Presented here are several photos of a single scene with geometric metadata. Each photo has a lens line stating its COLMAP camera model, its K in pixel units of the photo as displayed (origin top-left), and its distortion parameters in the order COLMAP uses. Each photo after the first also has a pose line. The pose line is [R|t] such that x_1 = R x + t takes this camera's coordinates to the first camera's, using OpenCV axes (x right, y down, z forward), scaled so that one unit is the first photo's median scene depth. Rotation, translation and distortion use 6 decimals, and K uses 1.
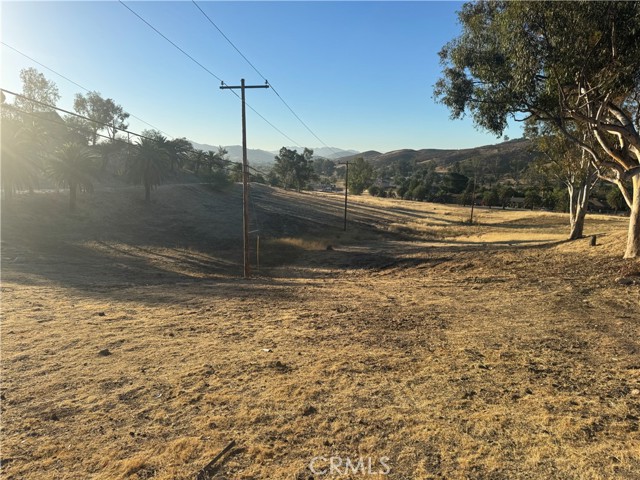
lens RADIAL K [[449.3, 0, 313.3], [0, 449.3, 238.9], [0, 0, 1]] dist [0.123607, -0.171192]
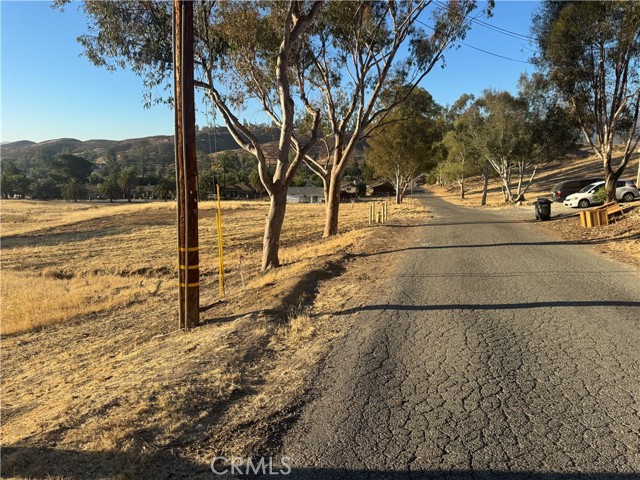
lens RADIAL K [[451.6, 0, 316.3], [0, 451.6, 240.8], [0, 0, 1]] dist [0.076004, -0.089178]
pose [[0.793755, -0.124896, 0.595277, 0.210753], [0.115972, 0.991813, 0.053455, -0.009911], [-0.597080, 0.026605, 0.801741, 0.254163]]
